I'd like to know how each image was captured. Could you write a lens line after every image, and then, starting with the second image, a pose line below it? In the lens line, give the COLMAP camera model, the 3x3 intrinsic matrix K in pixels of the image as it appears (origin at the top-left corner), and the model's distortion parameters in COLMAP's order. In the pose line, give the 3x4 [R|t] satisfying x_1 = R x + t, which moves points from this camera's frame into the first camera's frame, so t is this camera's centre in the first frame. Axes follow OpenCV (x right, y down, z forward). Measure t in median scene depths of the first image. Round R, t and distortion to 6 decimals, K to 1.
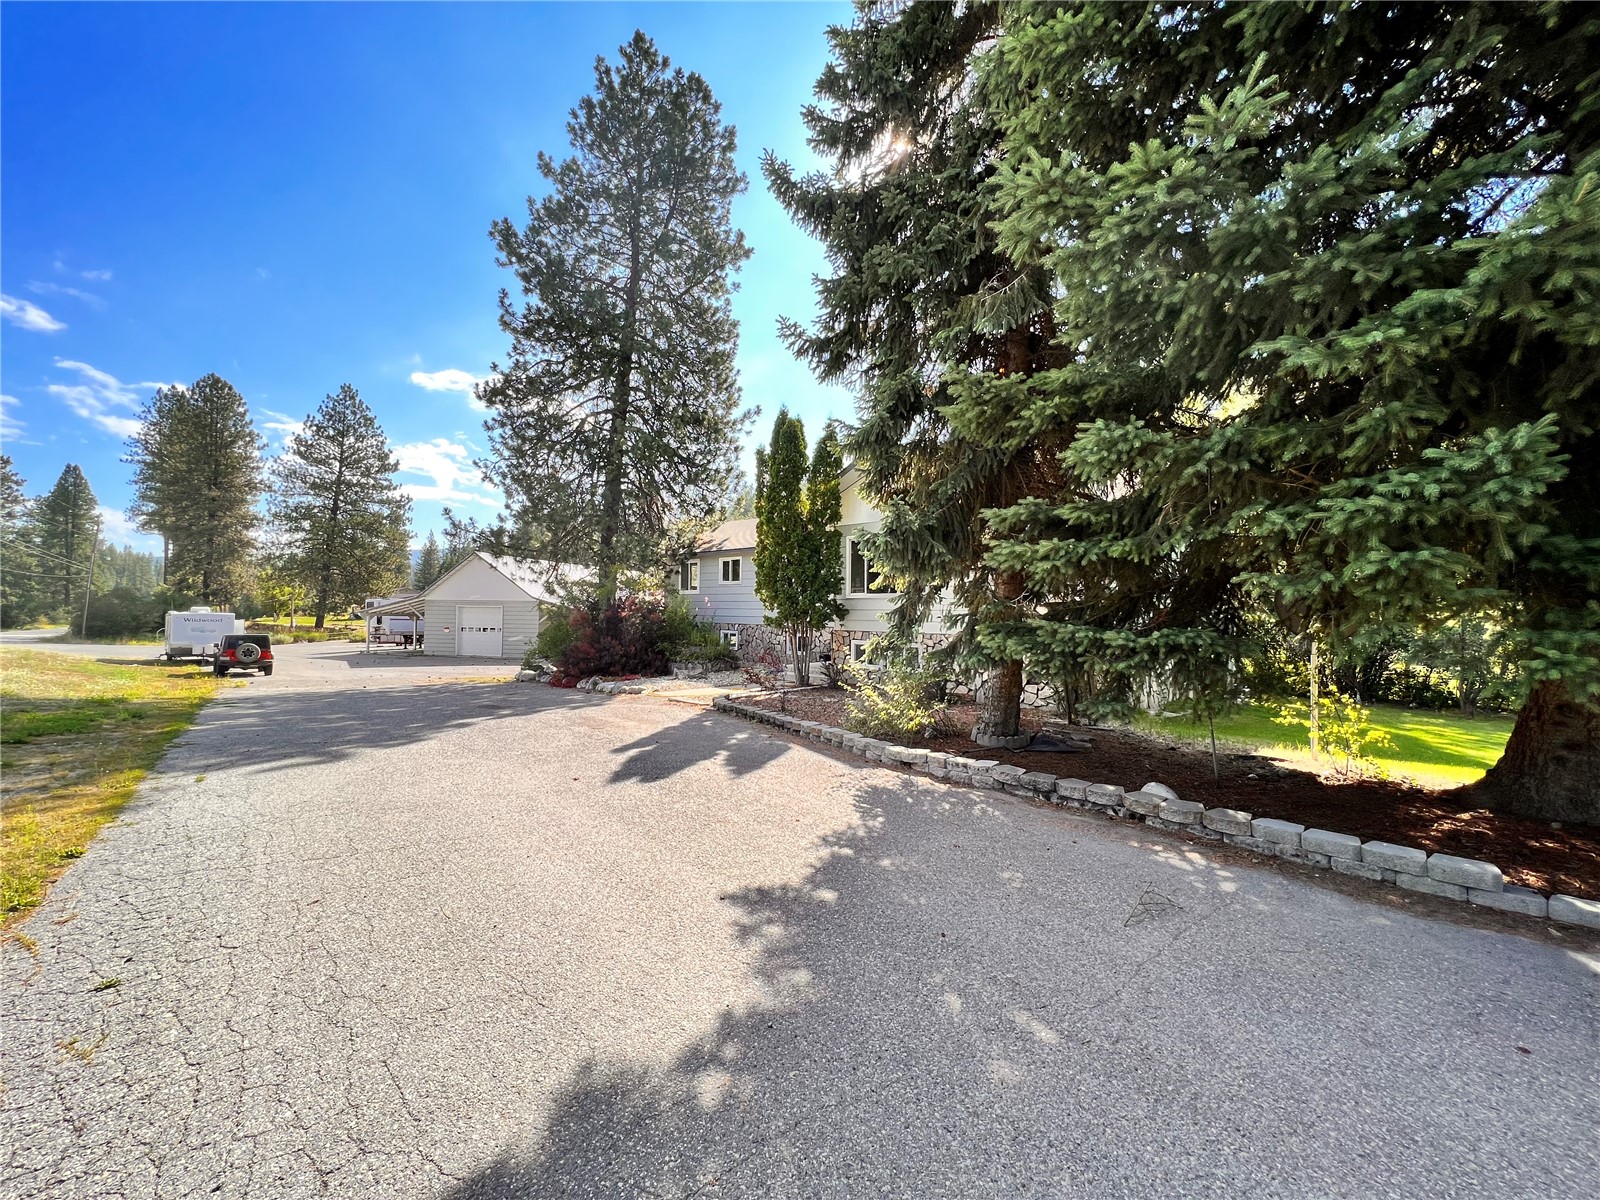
lens RADIAL K [[643.2, 0, 801.0], [0, 643.2, 600.0], [0, 0, 1]] dist [-0.003649, 0.000659]
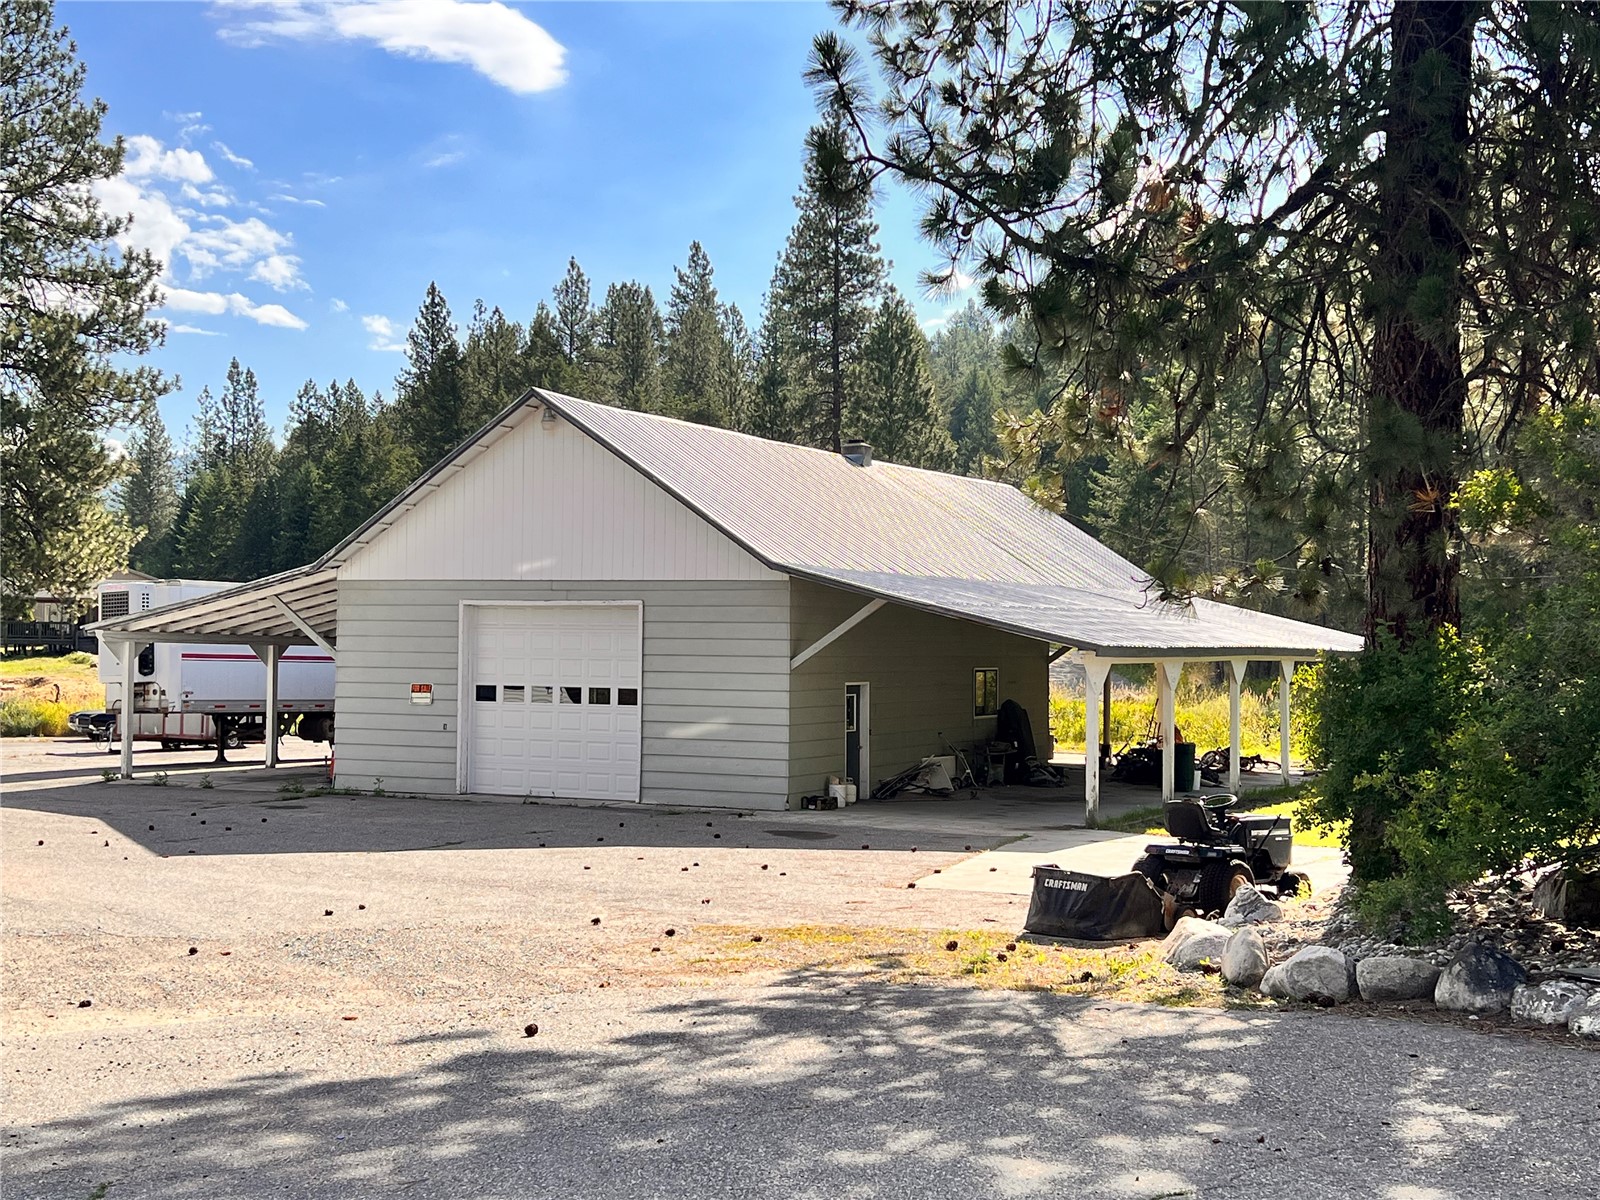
lens RADIAL K [[2010.4, 0, 799.7], [0, 2010.4, 601.5], [0, 0, 1]] dist [-0.000675, 0.000000]
pose [[0.982362, -0.005363, -0.186914, -0.209525], [0.005822, 0.999981, 0.001910, 0.006297], [0.186900, -0.002964, 0.982375, 0.187018]]
